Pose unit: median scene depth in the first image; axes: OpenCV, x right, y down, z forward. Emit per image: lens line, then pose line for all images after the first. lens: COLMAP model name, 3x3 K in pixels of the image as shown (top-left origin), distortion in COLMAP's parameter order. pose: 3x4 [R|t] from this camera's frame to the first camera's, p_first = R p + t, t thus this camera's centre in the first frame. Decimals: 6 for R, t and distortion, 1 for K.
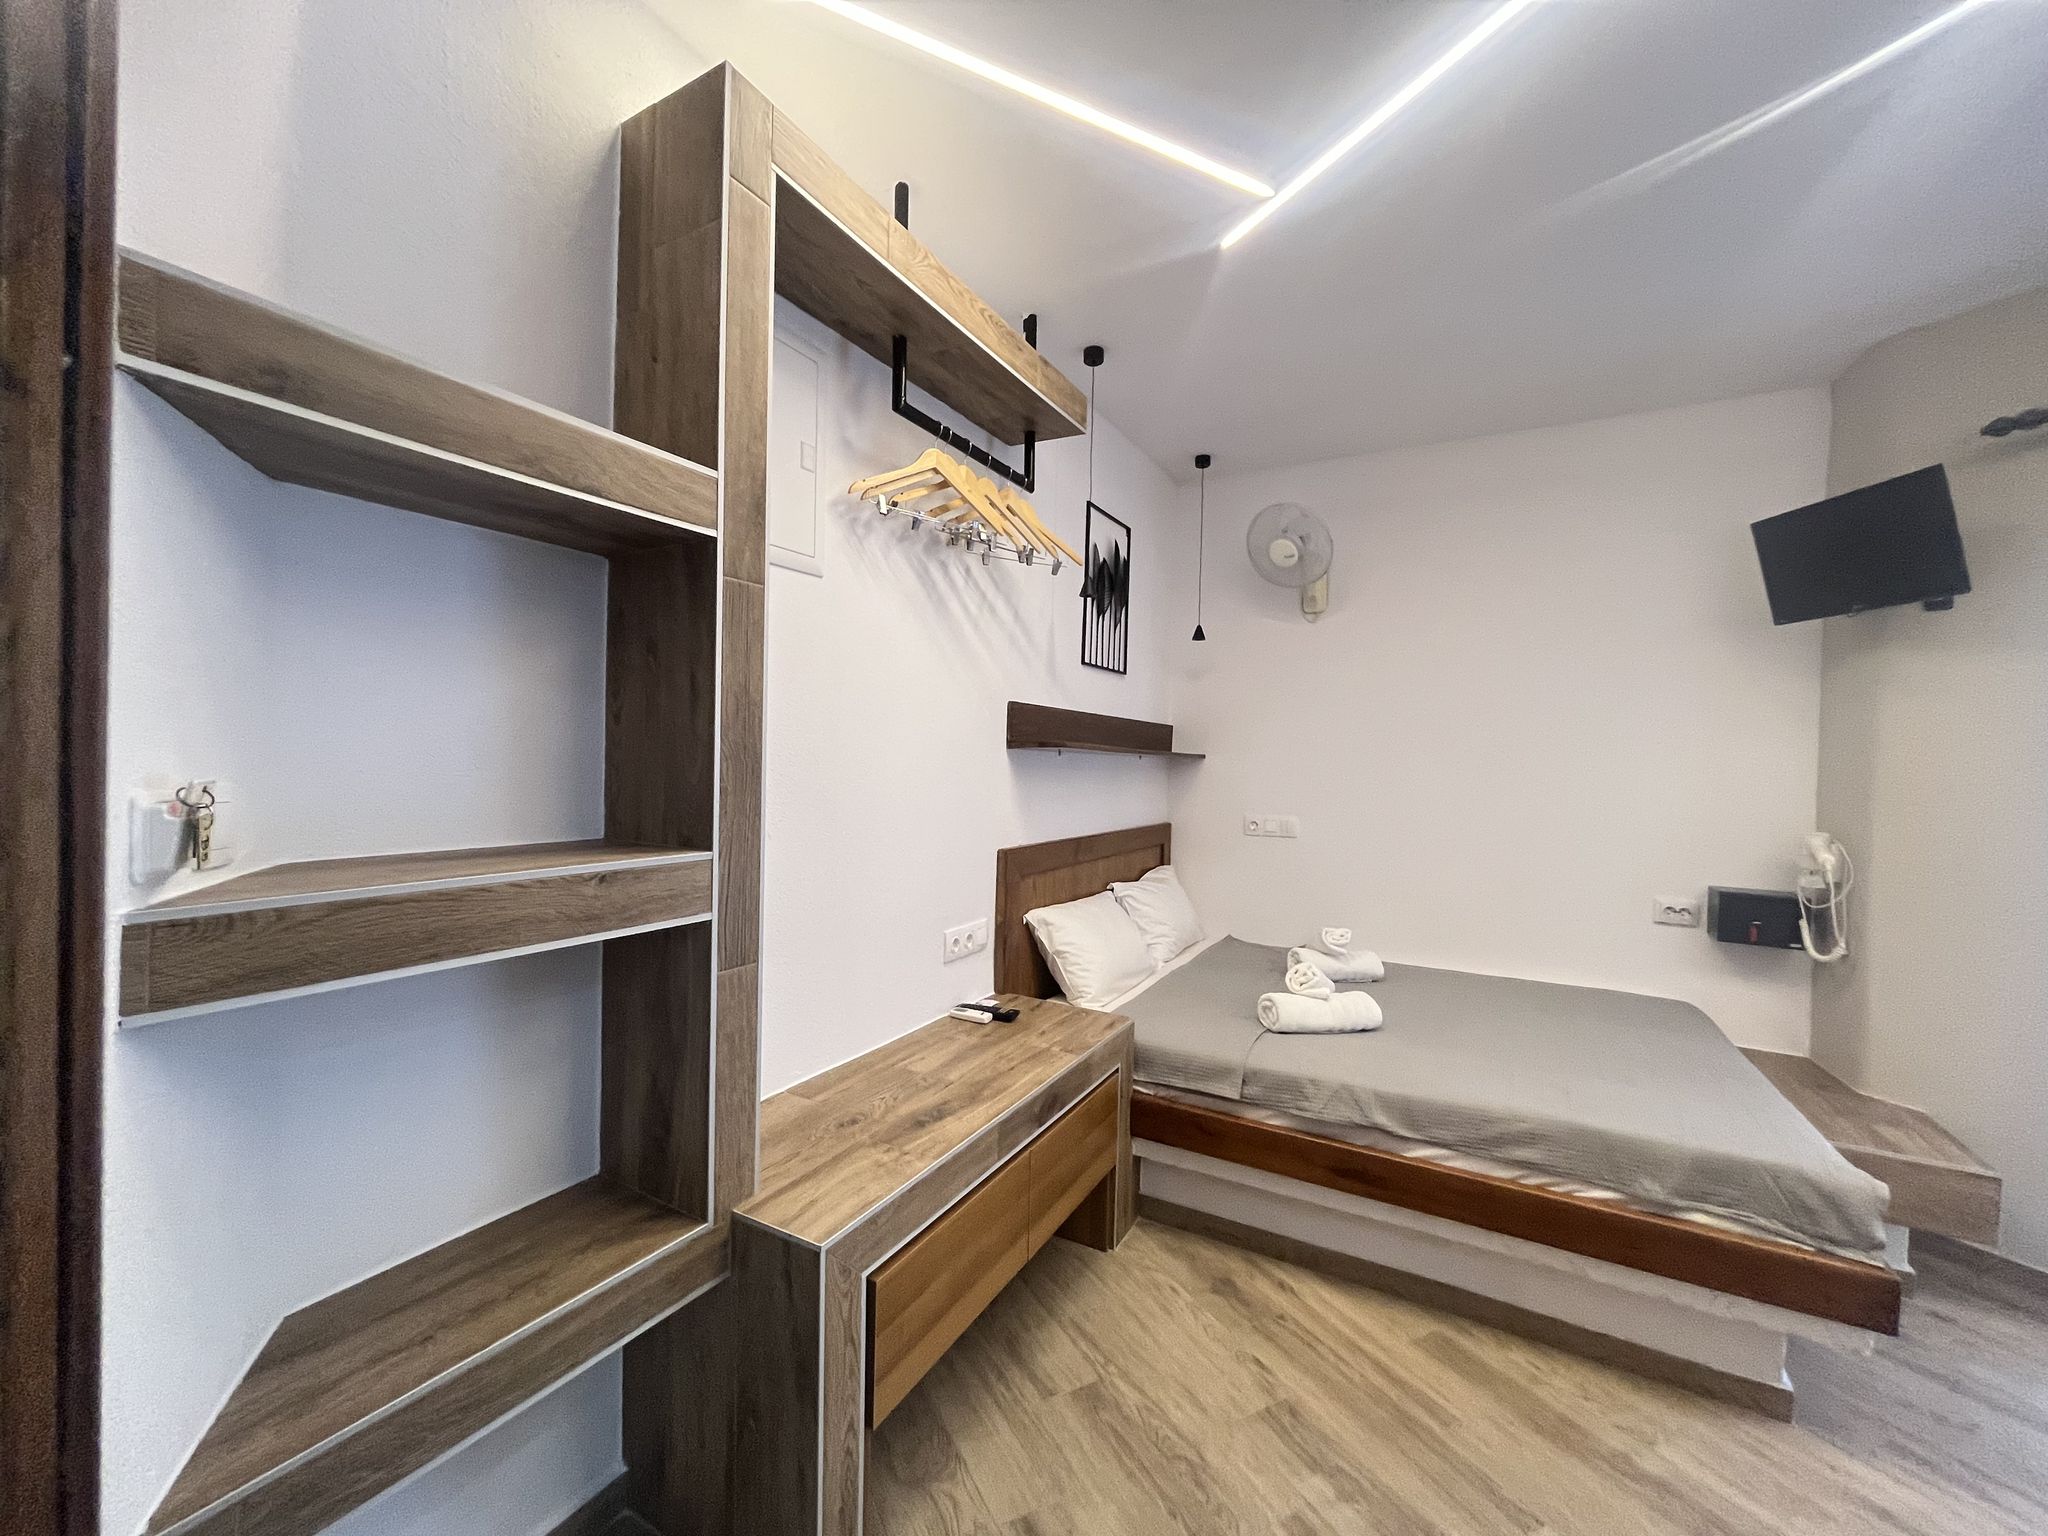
lens RADIAL K [[828.8, 0, 1031.0], [0, 828.8, 768.2], [0, 0, 1]] dist [-0.001916, -0.000379]
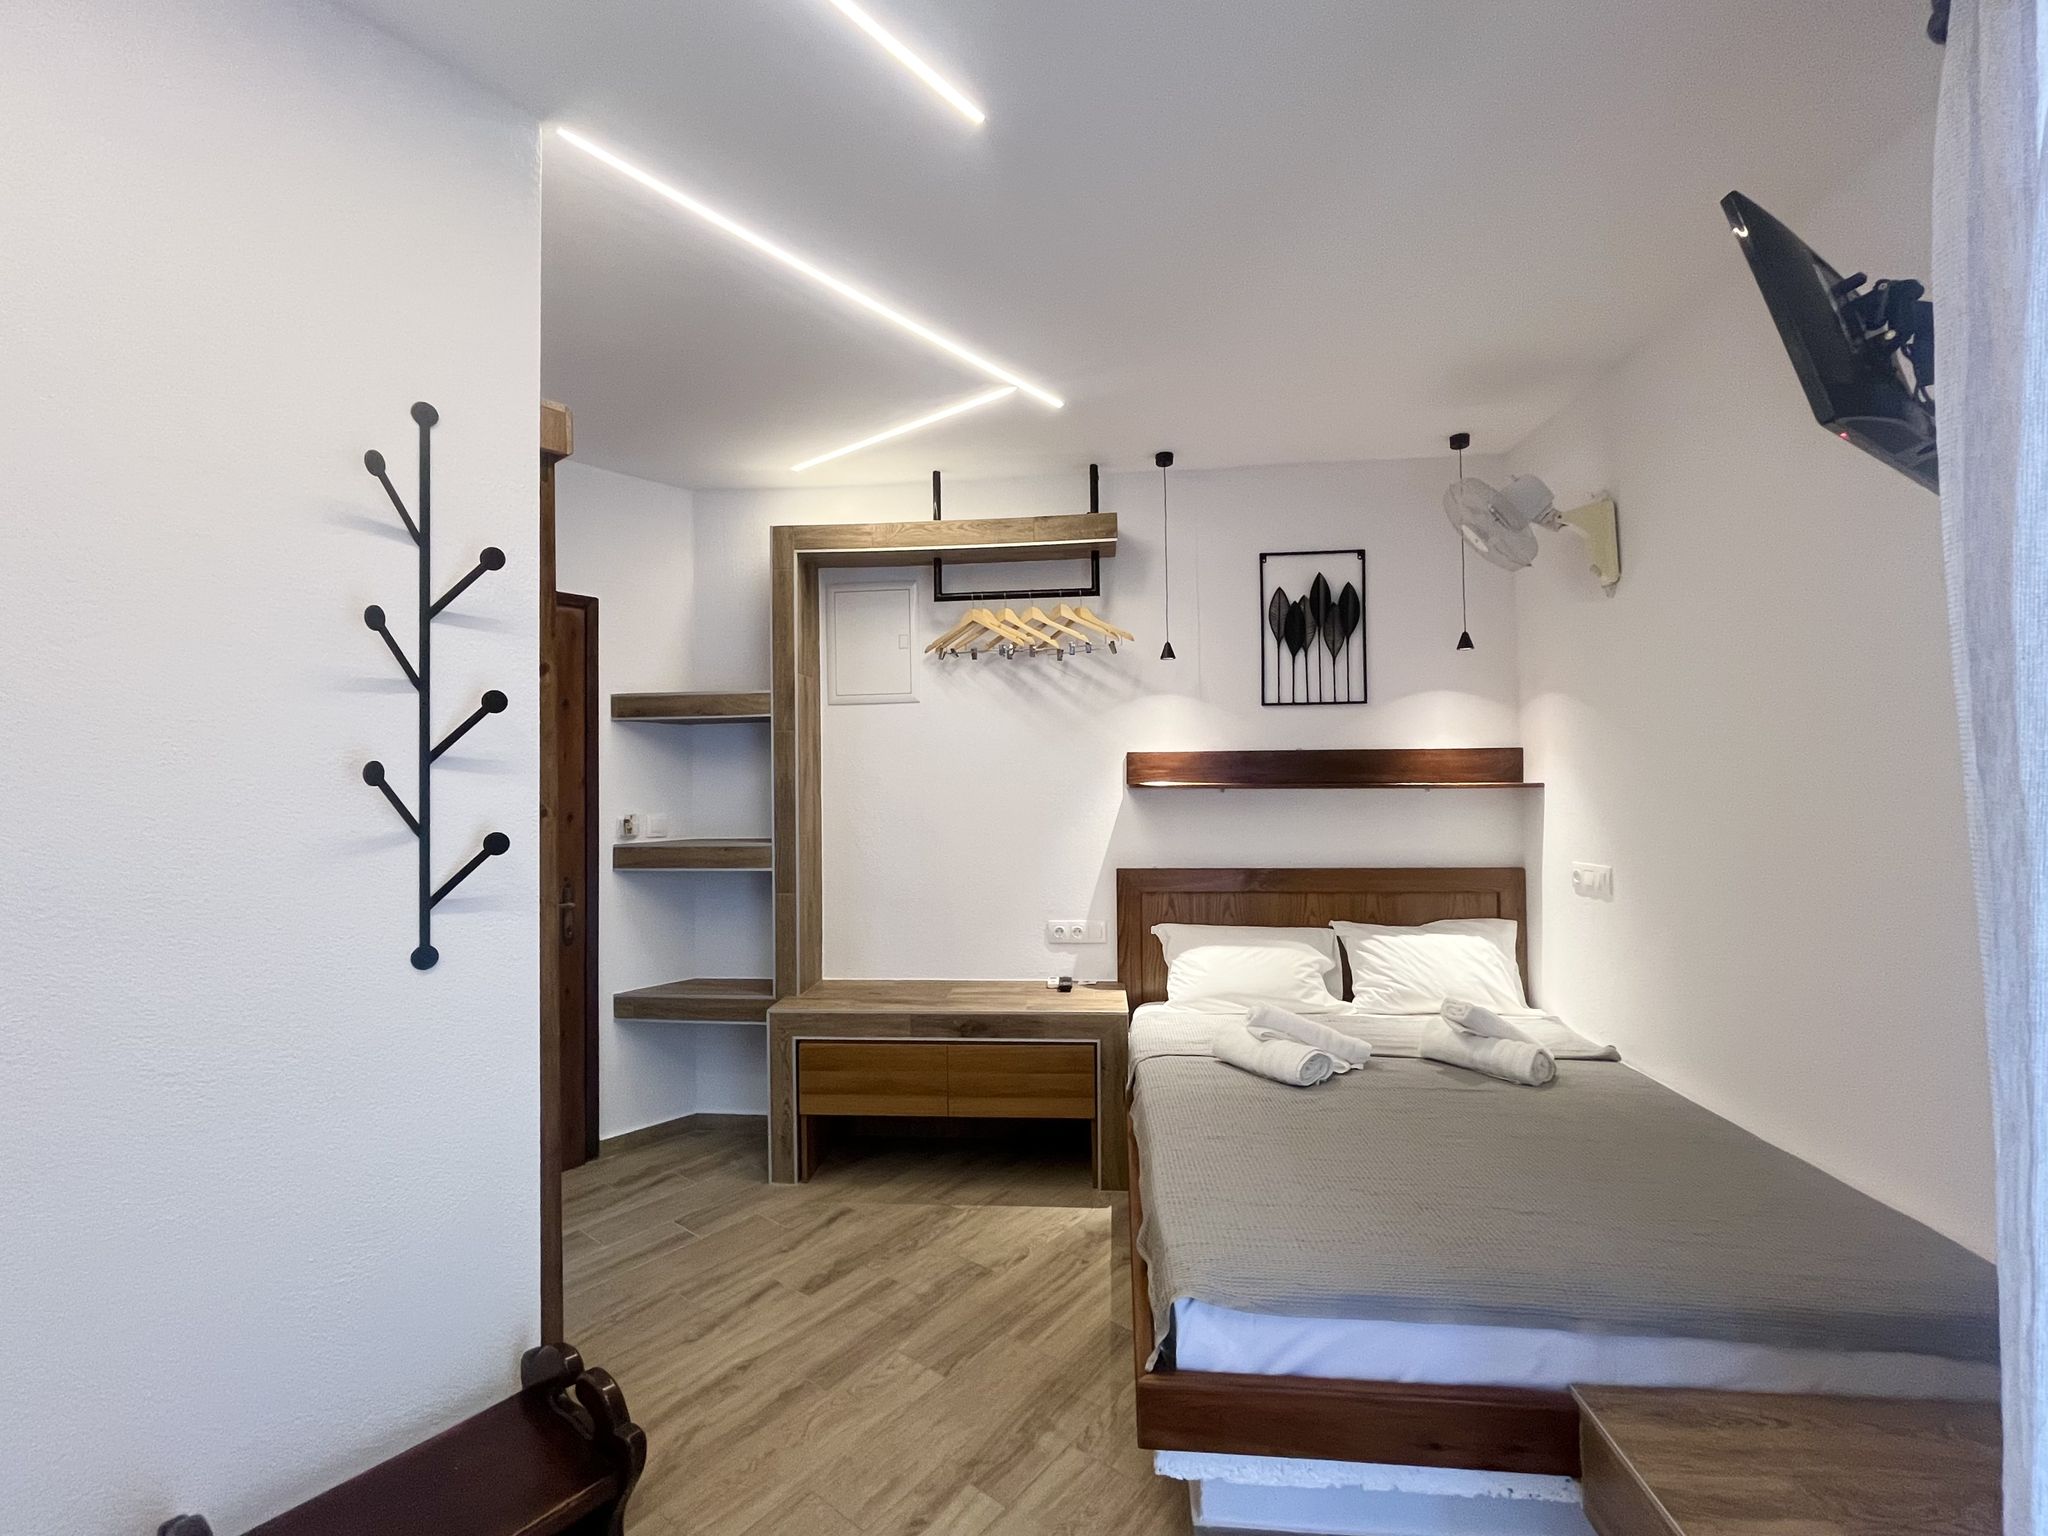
lens RADIAL K [[892.0, 0, 1021.4], [0, 892.0, 762.5], [0, 0, 1]] dist [-0.001620, -0.000017]
pose [[0.402250, -0.051351, -0.914088, 1.324943], [0.012151, 0.998637, -0.050754, 0.002806], [0.915449, 0.009309, 0.402326, 0.344801]]
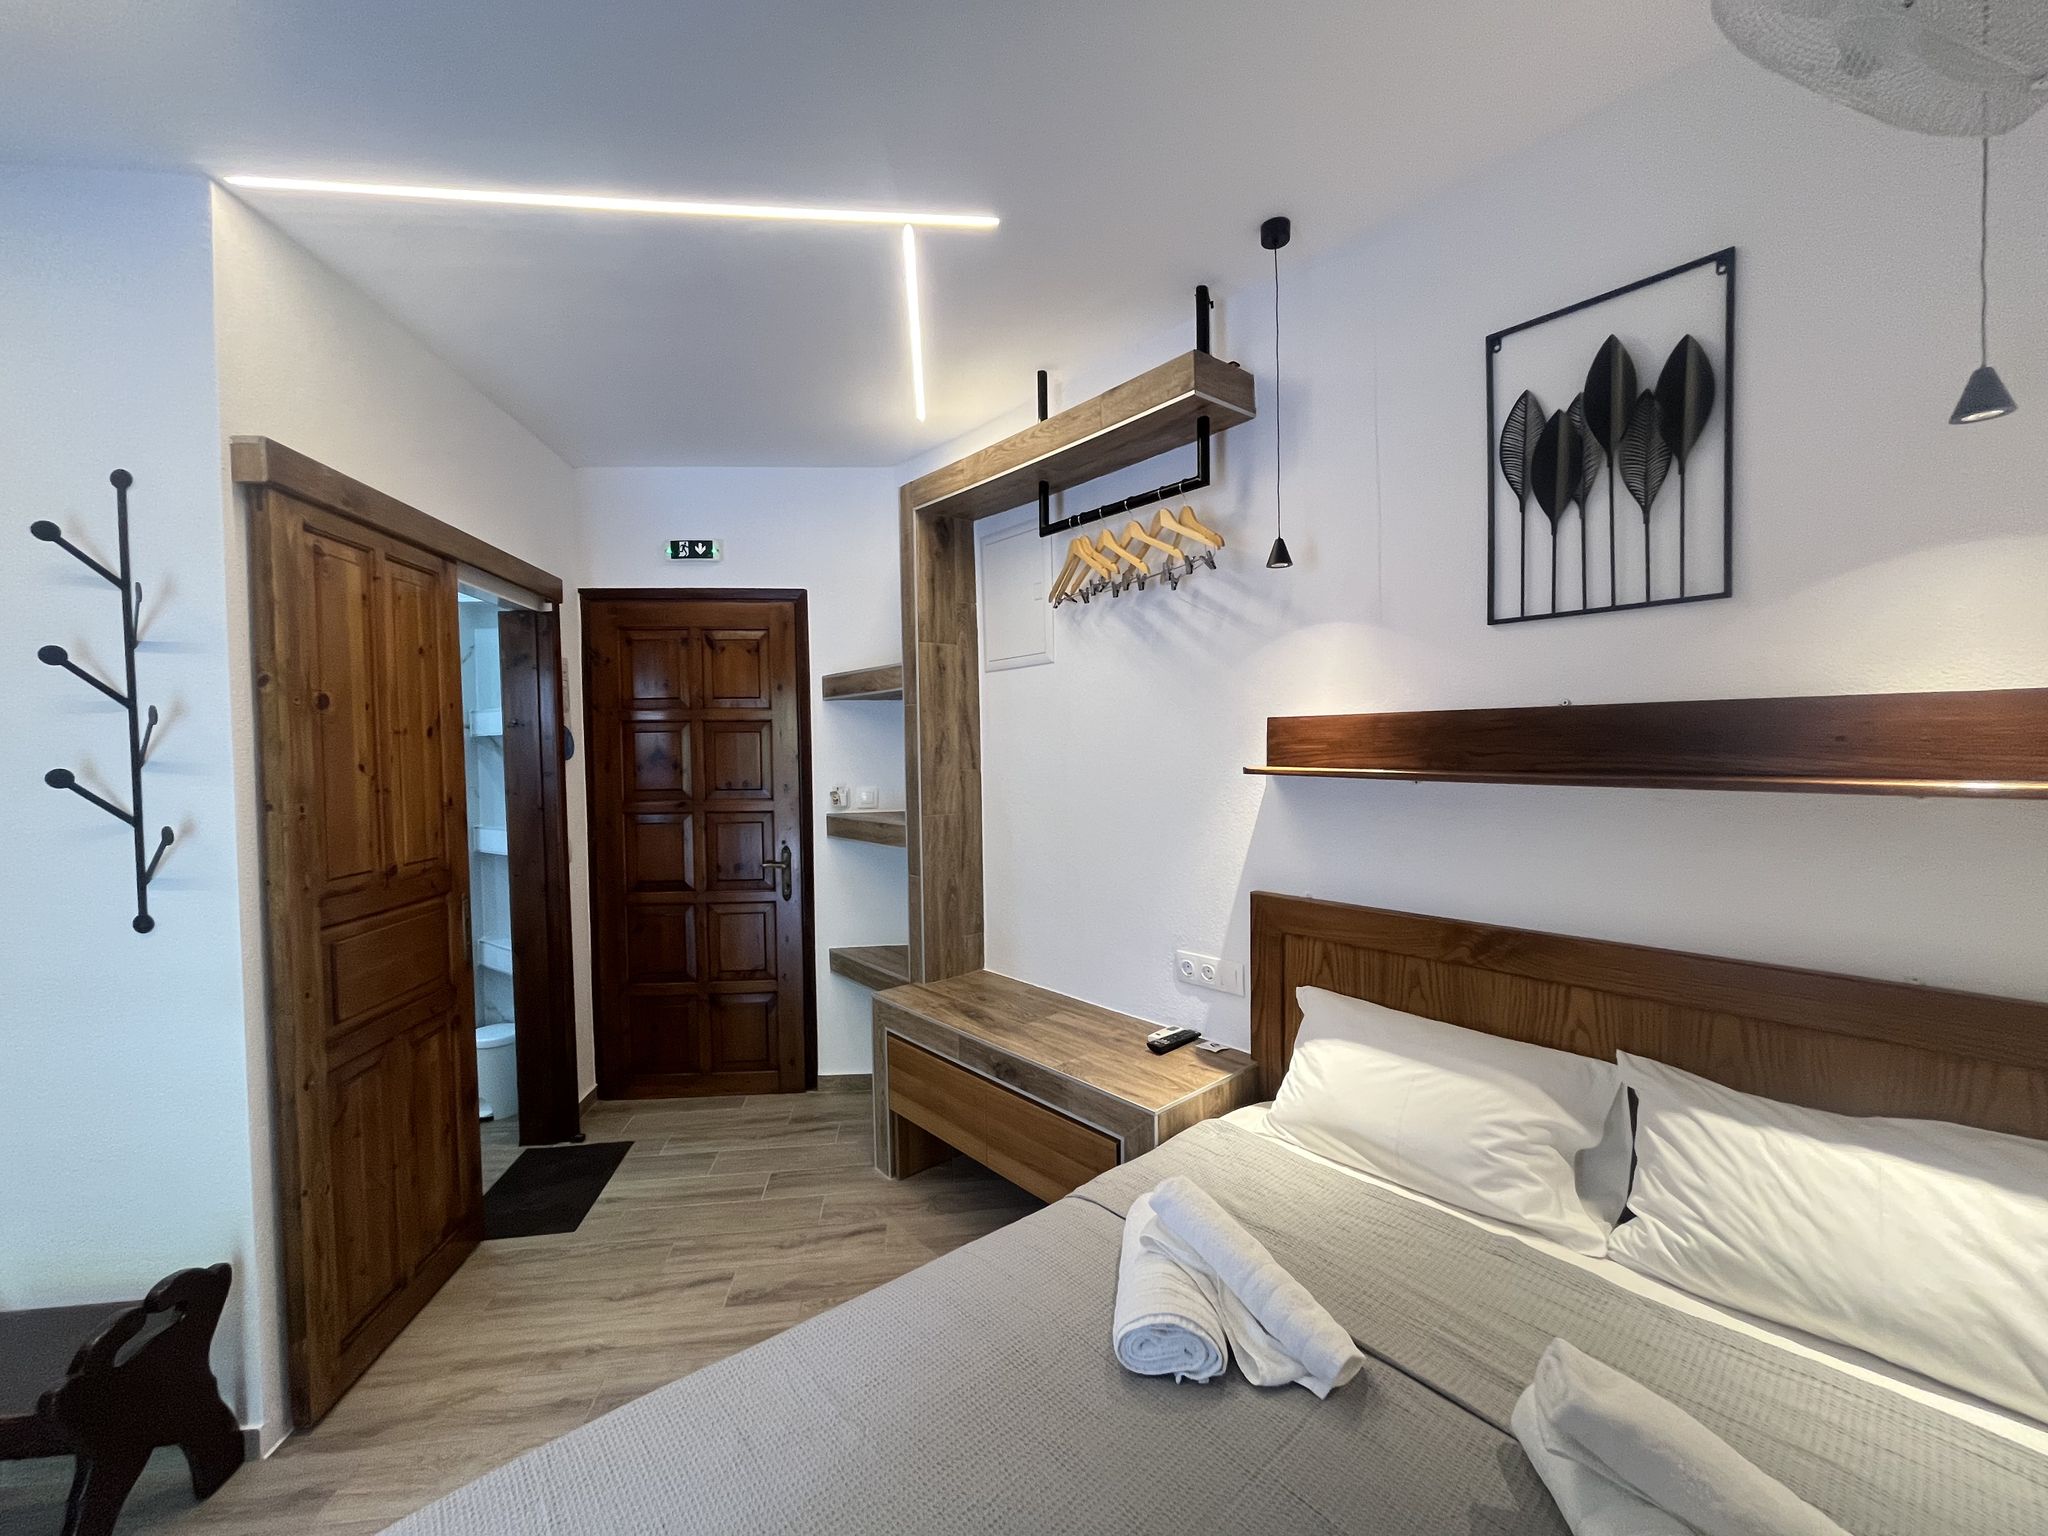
lens RADIAL K [[828.8, 0, 1022.8], [0, 828.8, 768.3], [0, 0, 1]] dist [-0.001916, -0.000379]
pose [[-0.356794, 0.007220, -0.934155, 0.963421], [-0.001109, 0.999966, 0.008152, -0.041001], [0.934182, 0.003945, -0.356774, 1.218536]]
